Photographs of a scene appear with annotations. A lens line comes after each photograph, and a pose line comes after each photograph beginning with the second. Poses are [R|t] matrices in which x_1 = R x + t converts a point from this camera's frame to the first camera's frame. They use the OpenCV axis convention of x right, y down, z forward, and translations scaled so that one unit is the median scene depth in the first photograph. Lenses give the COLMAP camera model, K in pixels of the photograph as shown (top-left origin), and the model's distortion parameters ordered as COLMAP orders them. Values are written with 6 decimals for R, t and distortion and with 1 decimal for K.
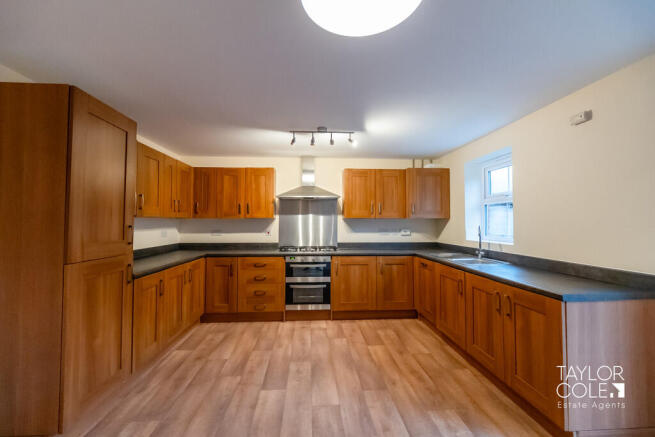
lens RADIAL K [[286.2, 0, 325.2], [0, 286.2, 214.9], [0, 0, 1]] dist [-0.000856, -0.000551]
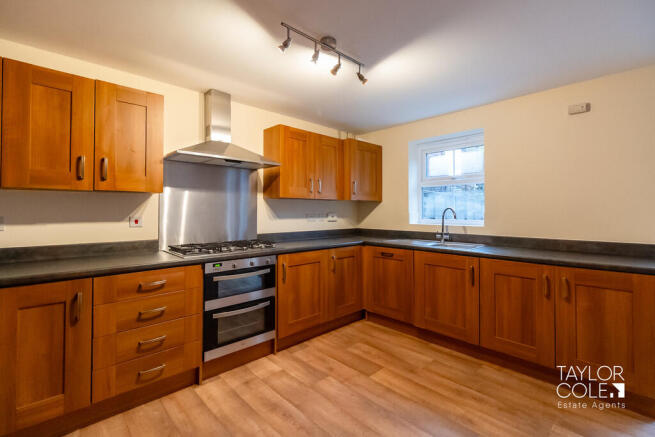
lens RADIAL K [[297.1, 0, 335.2], [0, 297.1, 209.0], [0, 0, 1]] dist [0.001121, -0.000131]
pose [[0.755489, 0.005986, 0.655134, -0.325942], [-0.019159, 0.999732, 0.012959, 0.030228], [-0.654881, -0.022342, 0.755402, 0.421185]]
